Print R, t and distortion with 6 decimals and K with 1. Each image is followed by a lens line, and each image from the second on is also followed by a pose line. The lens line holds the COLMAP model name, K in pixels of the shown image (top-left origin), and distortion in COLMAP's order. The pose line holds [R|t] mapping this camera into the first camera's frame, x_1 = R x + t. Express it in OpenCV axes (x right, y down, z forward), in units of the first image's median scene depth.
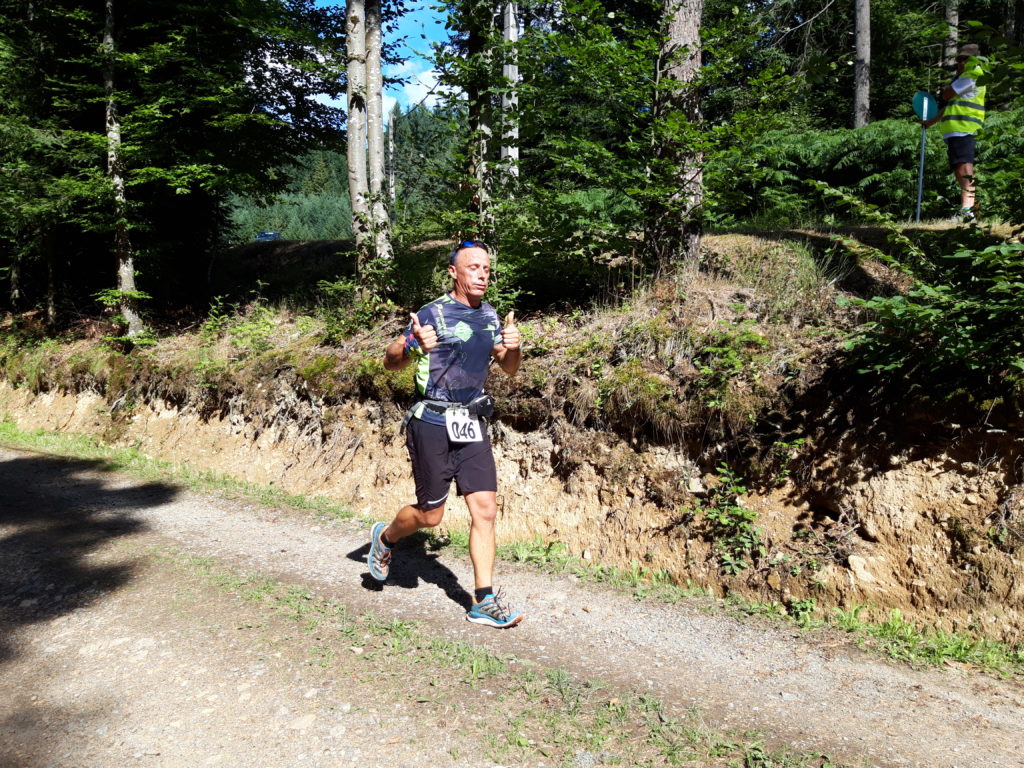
lens RADIAL K [[781.2, 0, 512.0], [0, 781.2, 399.5], [0, 0, 1]] dist [0.076482, -0.145691]
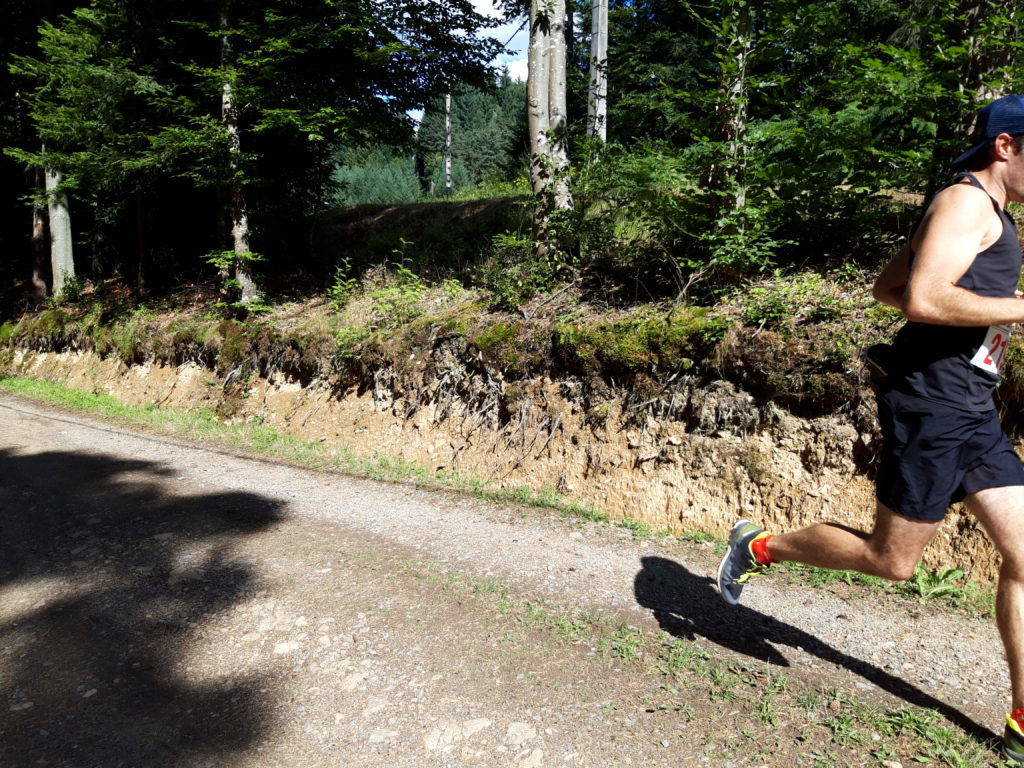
lens RADIAL K [[788.1, 0, 497.1], [0, 788.1, 390.7], [0, 0, 1]] dist [0.080668, -0.160098]
pose [[0.998299, 0.010294, -0.057392, -0.247135], [-0.009206, 0.999773, 0.019198, 0.003237], [0.057577, -0.018637, 0.998167, 0.173307]]
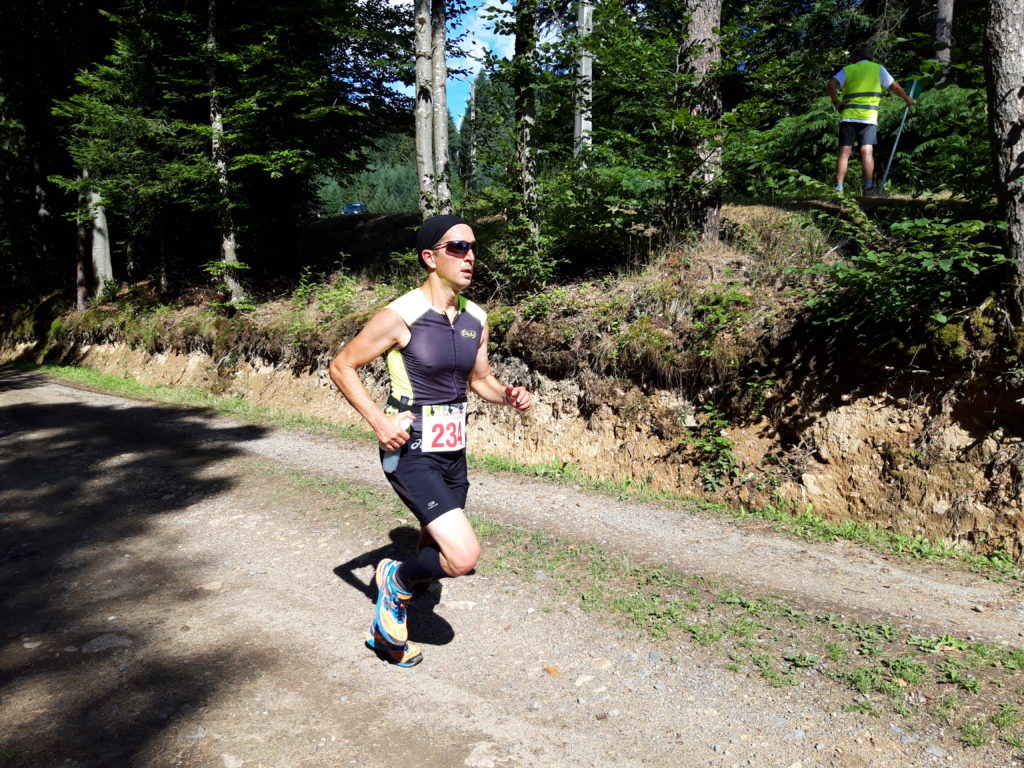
lens RADIAL K [[789.2, 0, 513.3], [0, 789.2, 391.1], [0, 0, 1]] dist [0.086959, -0.168180]
pose [[0.994338, 0.007224, -0.106017, 0.074601], [-0.004199, 0.999578, 0.028733, 0.023874], [0.106180, -0.028125, 0.993949, -0.187603]]
